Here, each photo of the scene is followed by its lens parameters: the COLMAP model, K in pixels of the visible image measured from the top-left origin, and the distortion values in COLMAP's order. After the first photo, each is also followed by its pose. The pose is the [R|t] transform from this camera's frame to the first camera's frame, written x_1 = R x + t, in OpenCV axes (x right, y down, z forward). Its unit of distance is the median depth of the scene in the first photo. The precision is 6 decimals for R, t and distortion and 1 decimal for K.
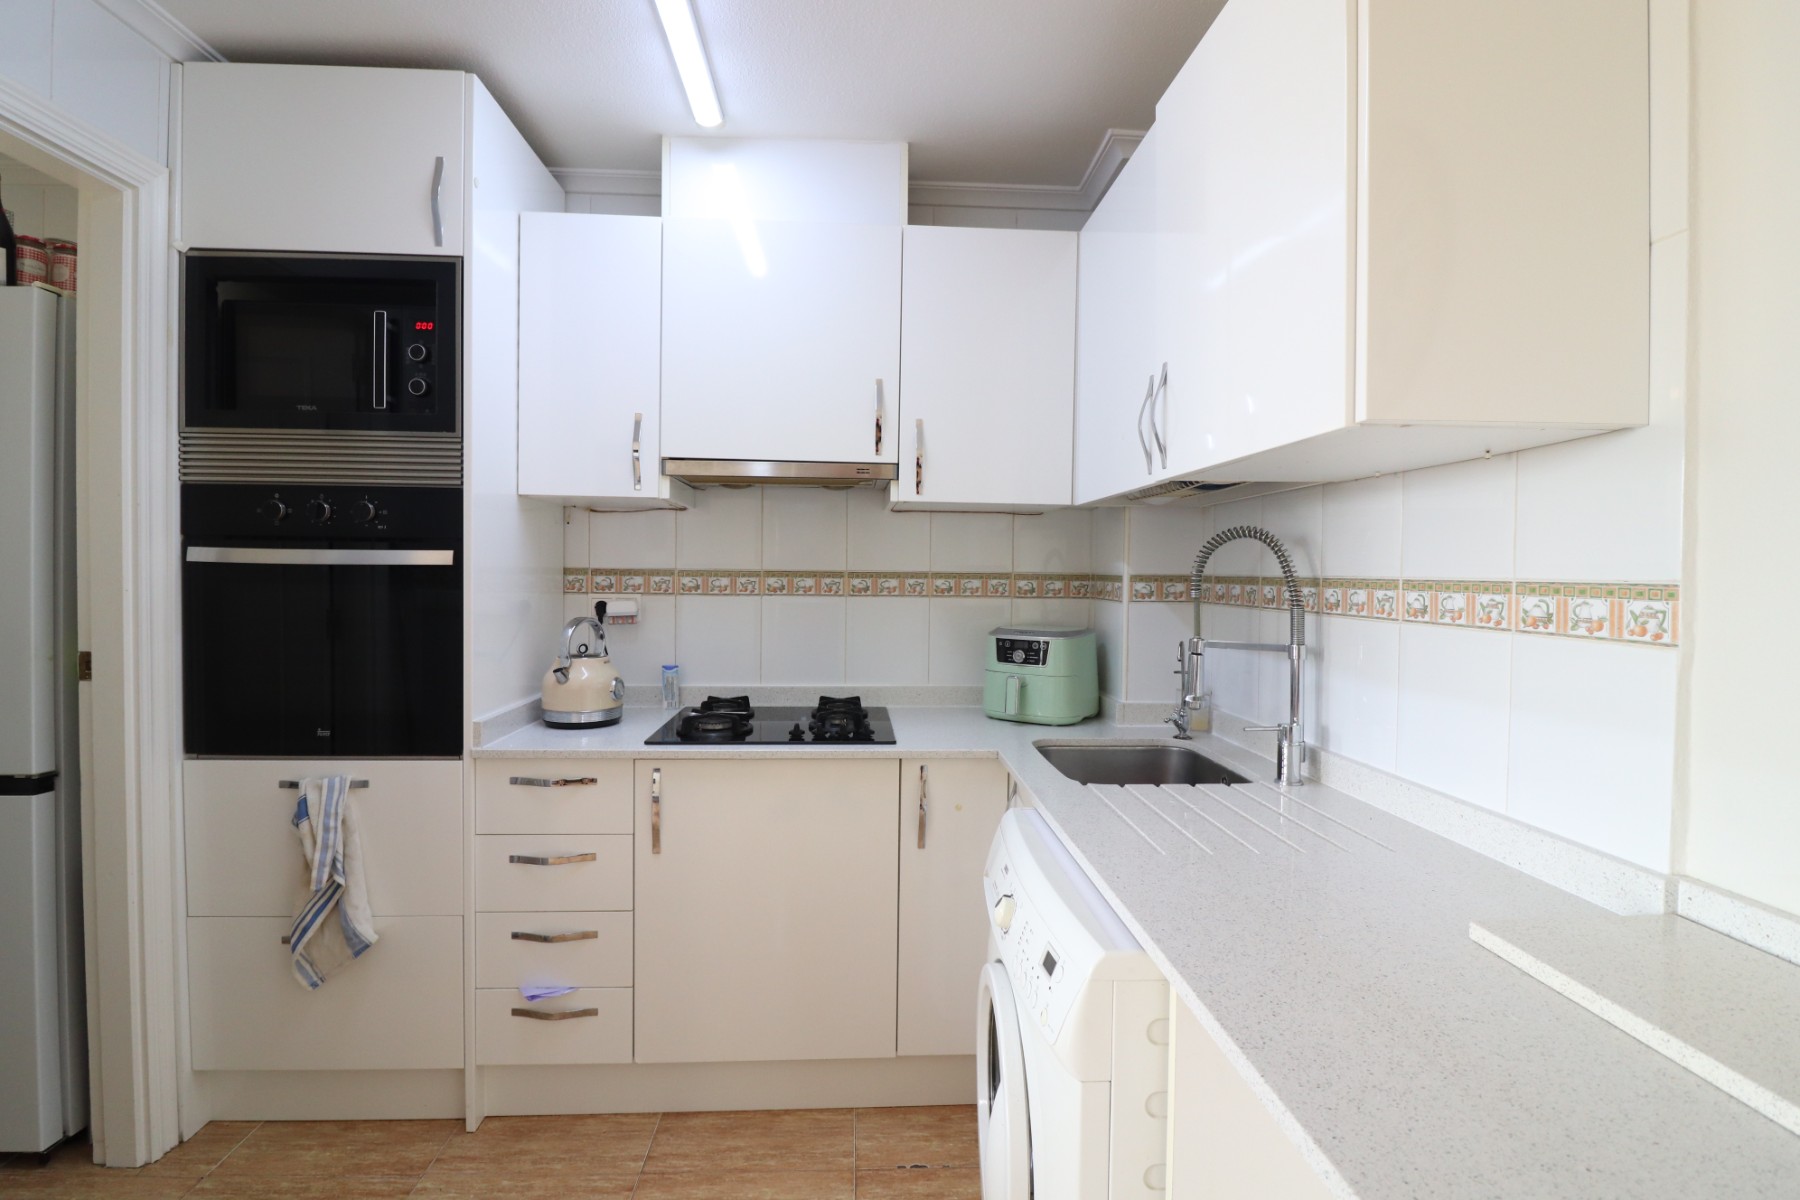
lens RADIAL K [[845.8, 0, 899.5], [0, 845.8, 592.2], [0, 0, 1]] dist [-0.000590, -0.014145]
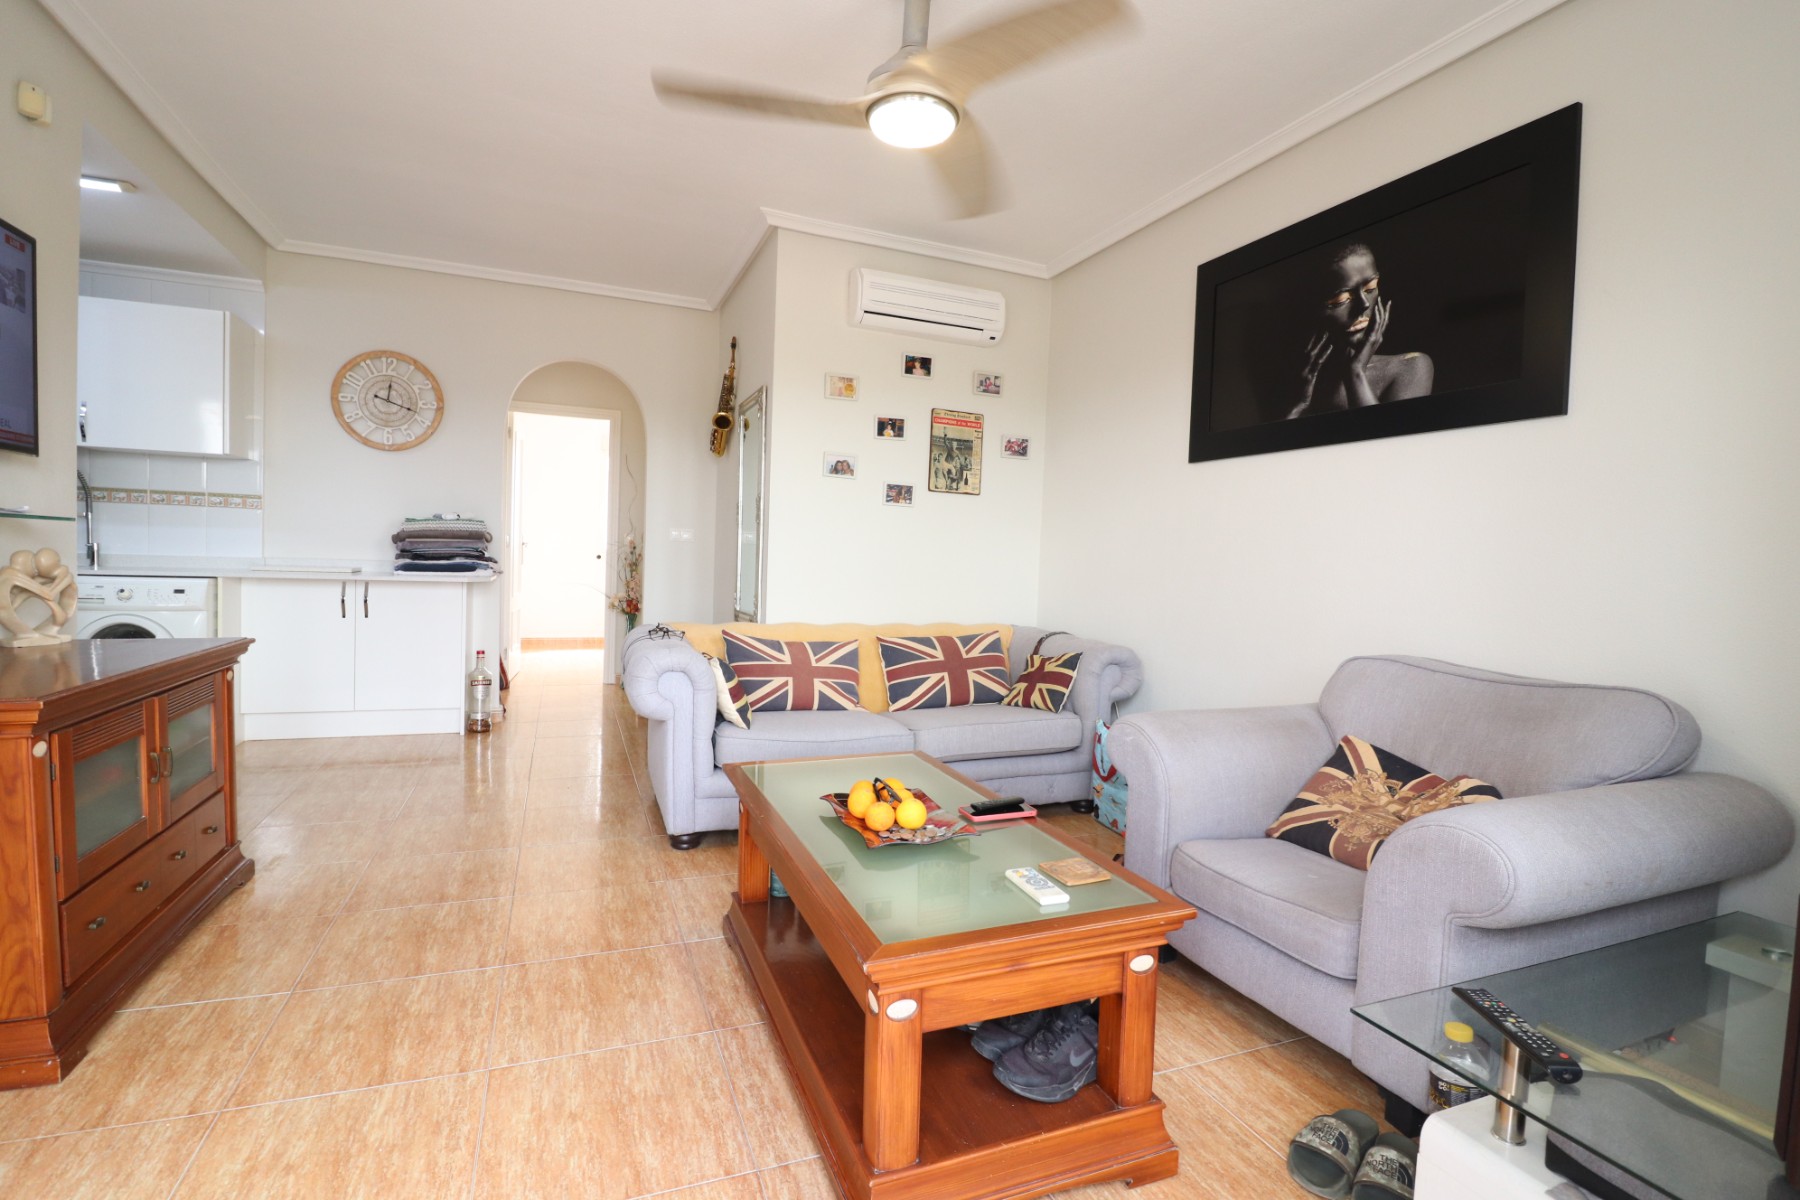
lens RADIAL K [[845.8, 0, 899.5], [0, 845.8, 592.2], [0, 0, 1]] dist [-0.000590, -0.014145]
pose [[-0.317982, -0.062298, 0.946048, -2.133999], [-0.019328, 0.998057, 0.059226, 0.082675], [-0.947900, 0.000547, -0.318569, -0.406114]]
